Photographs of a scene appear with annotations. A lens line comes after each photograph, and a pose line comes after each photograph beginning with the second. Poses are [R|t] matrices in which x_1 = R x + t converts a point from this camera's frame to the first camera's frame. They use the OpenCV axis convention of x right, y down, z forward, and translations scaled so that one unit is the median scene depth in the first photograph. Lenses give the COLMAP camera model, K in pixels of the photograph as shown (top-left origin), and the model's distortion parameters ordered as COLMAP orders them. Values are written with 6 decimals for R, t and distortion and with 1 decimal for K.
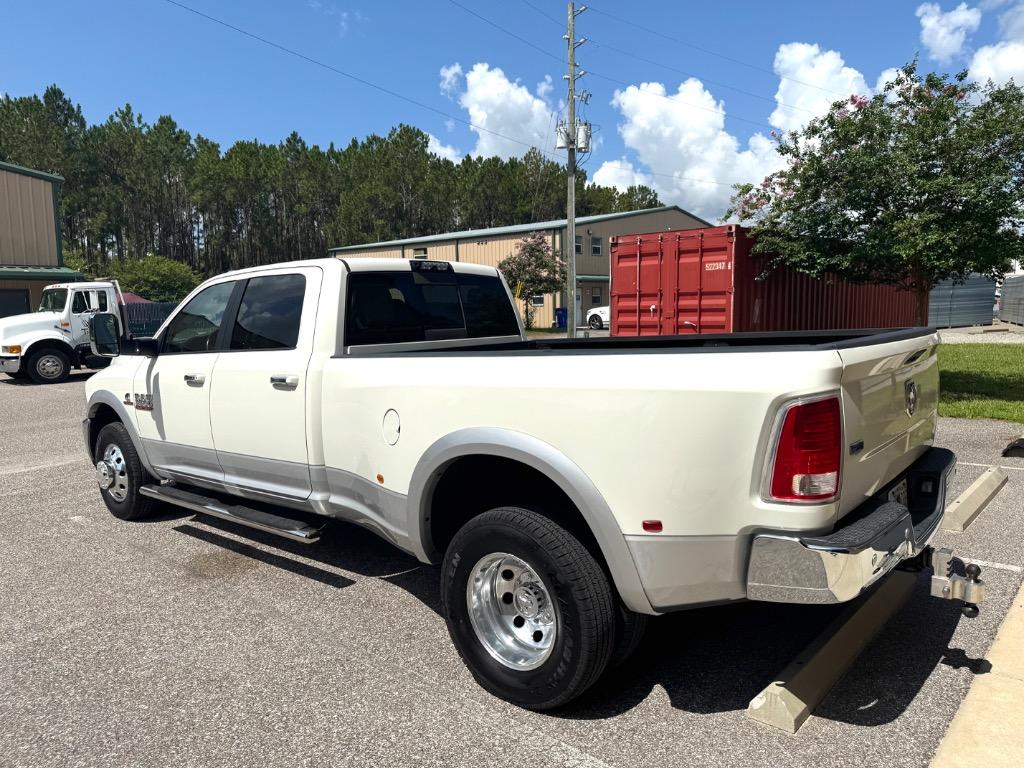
lens RADIAL K [[721.3, 0, 512.0], [0, 721.3, 384.0], [0, 0, 1]] dist [0.058699, -0.070448]
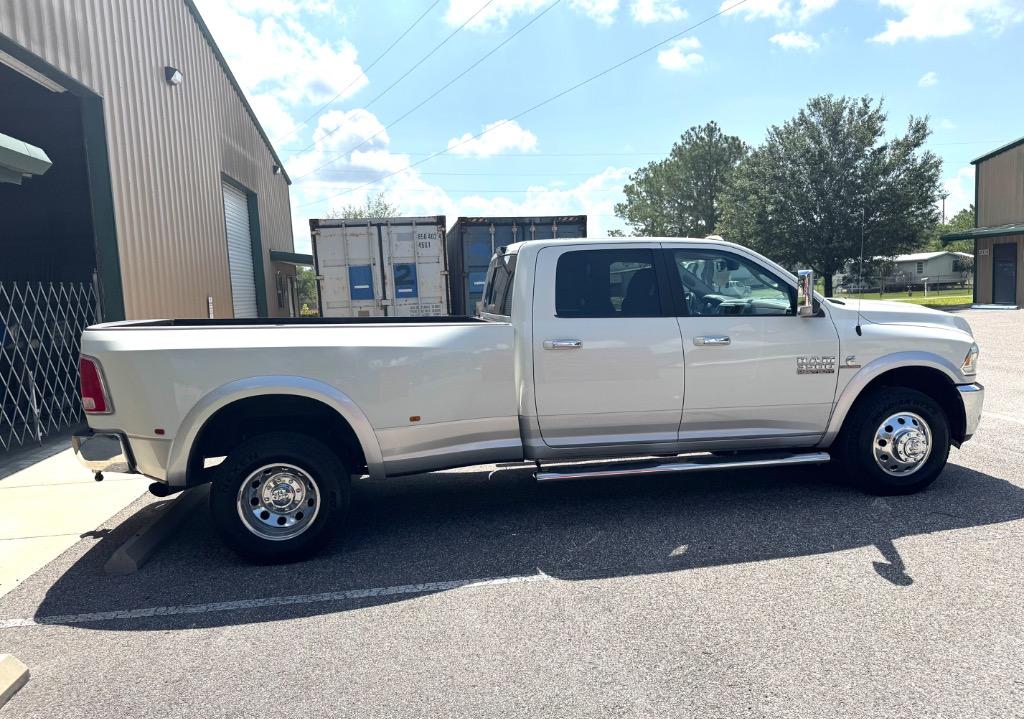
lens RADIAL K [[708.9, 0, 512.0], [0, 708.9, 359.5], [0, 0, 1]] dist [0.091858, -0.132873]
pose [[-0.649579, 0.118729, -0.750967, 0.301413], [-0.023285, 0.984161, 0.175739, -0.074851], [0.759938, 0.131643, -0.636526, 0.682056]]
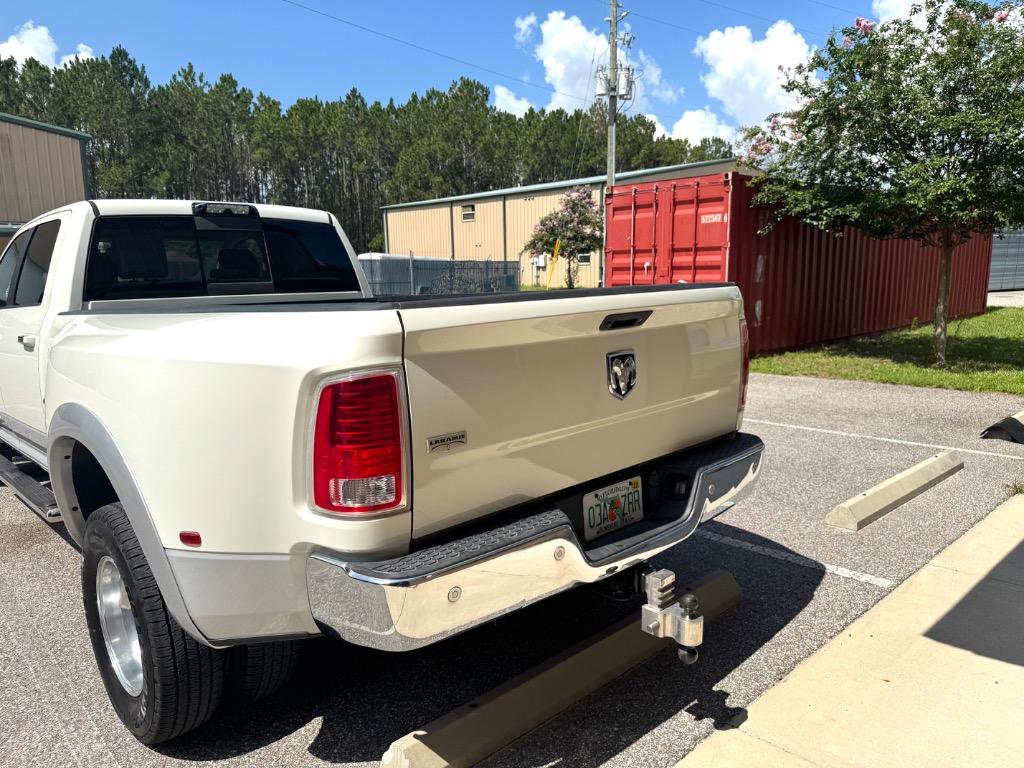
lens RADIAL K [[728.7, 0, 512.0], [0, 728.7, 384.0], [0, 0, 1]] dist [0.038846, -0.056414]
pose [[0.995225, 0.017737, -0.095983, 0.121696], [-0.012579, 0.998457, 0.054081, -0.002329], [0.096794, -0.052616, 0.993913, 0.055524]]
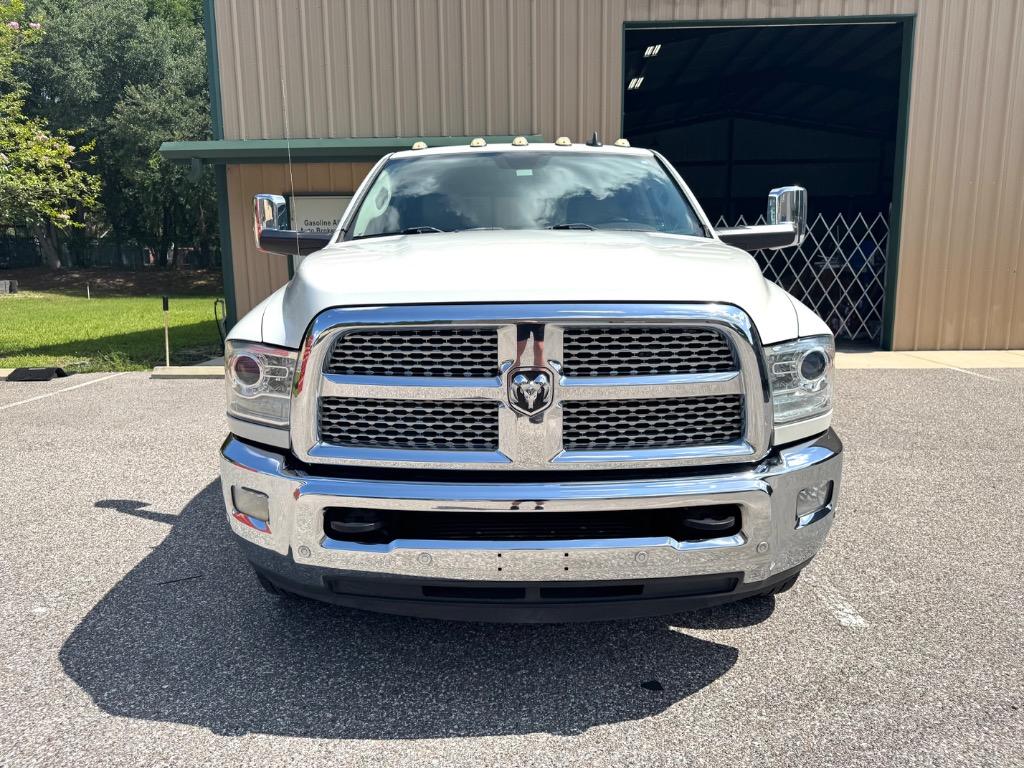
lens RADIAL K [[728.7, 0, 512.0], [0, 728.7, 384.0], [0, 0, 1]] dist [0.038846, -0.056414]
pose [[-0.639686, -0.096819, 0.762514, -0.384369], [0.101535, 0.972698, 0.208686, -0.034882], [-0.761901, 0.210916, -0.612390, 0.677132]]
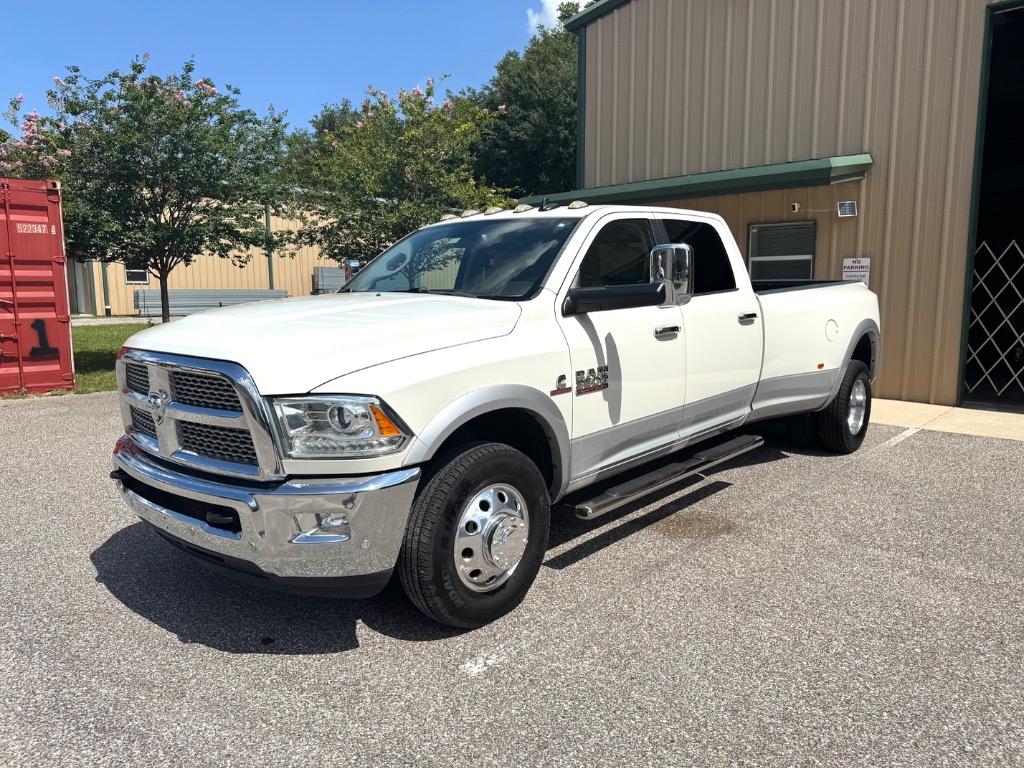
lens RADIAL K [[719.3, 0, 512.0], [0, 719.3, 384.0], [0, 0, 1]] dist [0.055487, -0.054396]
pose [[0.033637, -0.113629, 0.992954, -0.505562], [0.110449, 0.987853, 0.109304, -0.022831], [-0.993312, 0.105994, 0.045779, 0.450408]]
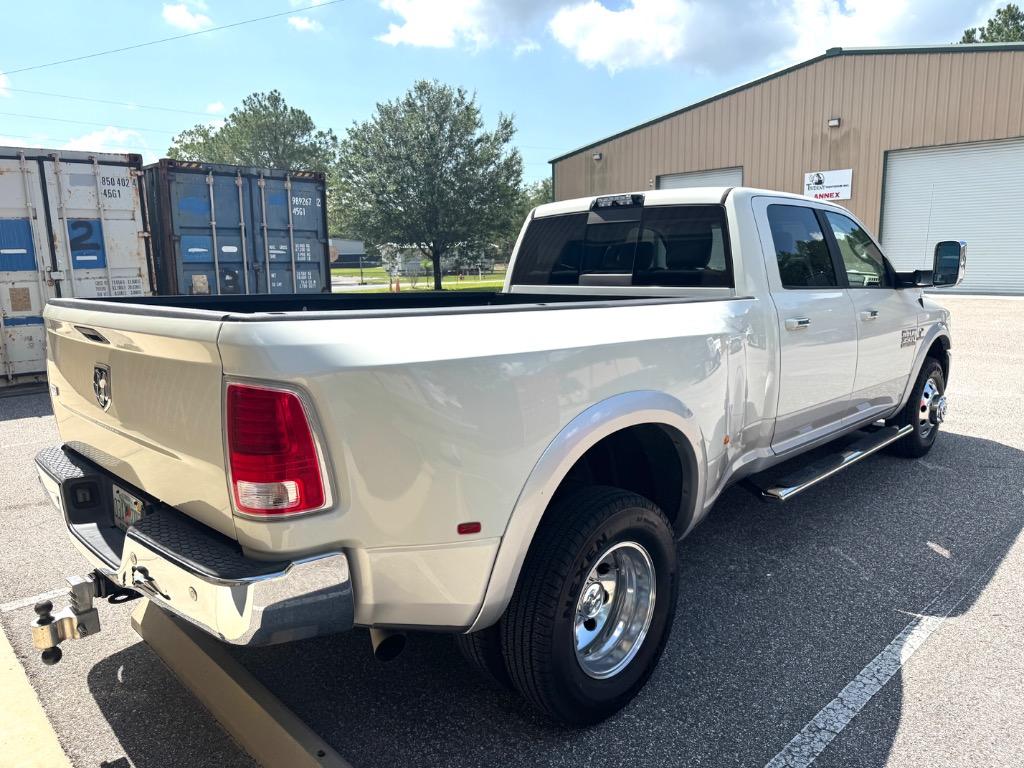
lens RADIAL K [[716.3, 0, 512.0], [0, 716.3, 384.0], [0, 0, 1]] dist [0.023382, -0.050763]
pose [[-0.092179, 0.193978, -0.976665, 0.306438], [-0.080373, 0.976192, 0.201470, -0.042508], [0.992493, 0.097069, -0.074394, 0.364659]]
